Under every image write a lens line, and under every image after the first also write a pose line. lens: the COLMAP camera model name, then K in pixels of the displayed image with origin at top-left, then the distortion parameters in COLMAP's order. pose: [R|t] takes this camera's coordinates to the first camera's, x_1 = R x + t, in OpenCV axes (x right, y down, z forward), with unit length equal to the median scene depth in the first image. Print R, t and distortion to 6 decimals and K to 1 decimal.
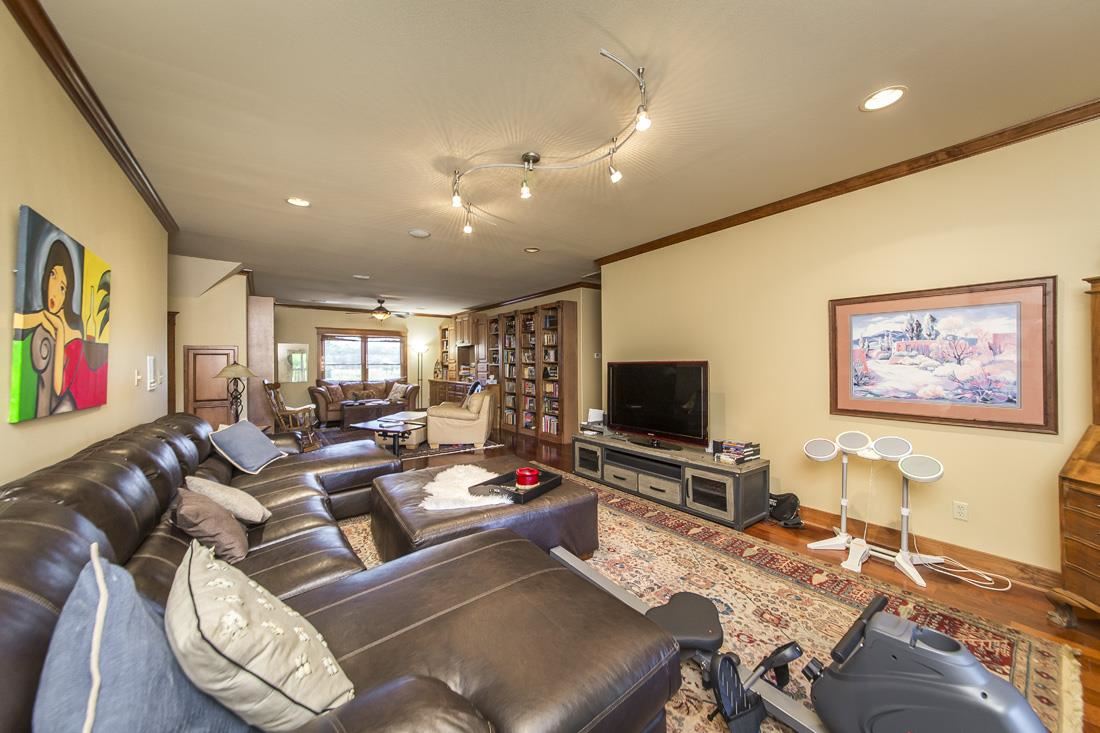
lens RADIAL K [[382.3, 0, 549.1], [0, 382.3, 363.1], [0, 0, 1]] dist [-0.000997, -0.000008]
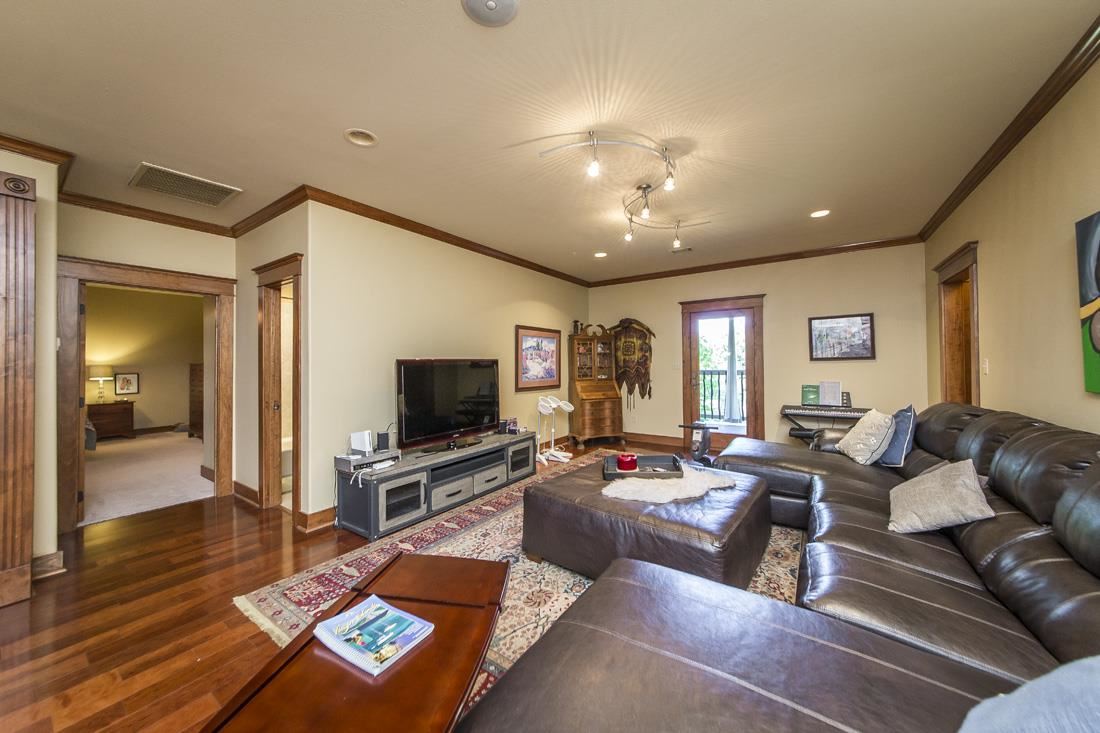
lens RADIAL K [[387.3, 0, 547.0], [0, 387.3, 360.0], [0, 0, 1]] dist [-0.007581, 0.000447]
pose [[-0.322995, 0.018605, 0.946218, -0.371058], [0.012092, 0.999806, -0.015531, 0.008374], [-0.946323, 0.006425, -0.323157, 0.565073]]
